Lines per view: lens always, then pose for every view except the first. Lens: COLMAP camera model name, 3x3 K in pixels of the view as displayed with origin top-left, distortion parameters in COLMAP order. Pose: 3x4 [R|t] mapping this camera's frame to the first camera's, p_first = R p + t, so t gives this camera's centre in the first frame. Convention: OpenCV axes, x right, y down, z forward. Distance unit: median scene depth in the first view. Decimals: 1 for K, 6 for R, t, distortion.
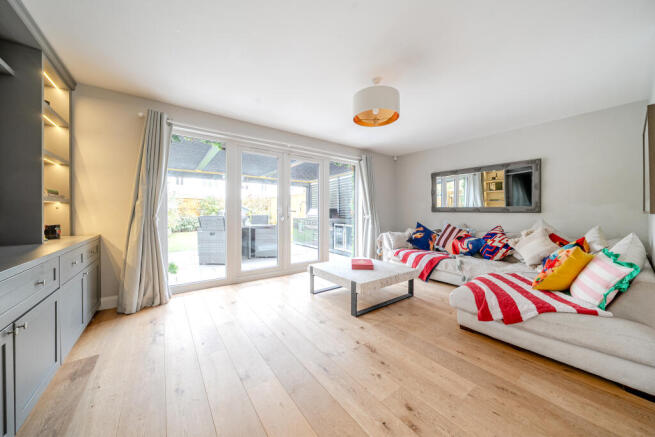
lens RADIAL K [[226.3, 0, 329.3], [0, 226.3, 213.8], [0, 0, 1]] dist [0.000244, 0.000009]
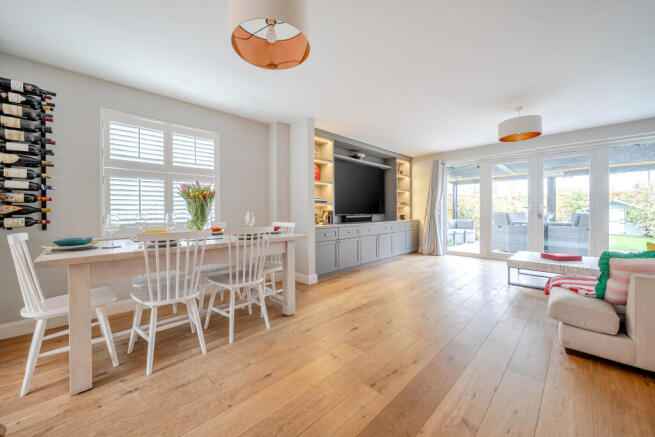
lens RADIAL K [[248.9, 0, 328.5], [0, 248.9, 214.9], [0, 0, 1]] dist [-0.002249, -0.000064]
pose [[0.150310, 0.011542, -0.988572, 0.899401], [-0.002431, 0.999933, 0.011306, 0.011382], [0.988636, 0.000704, 0.150328, -0.196737]]
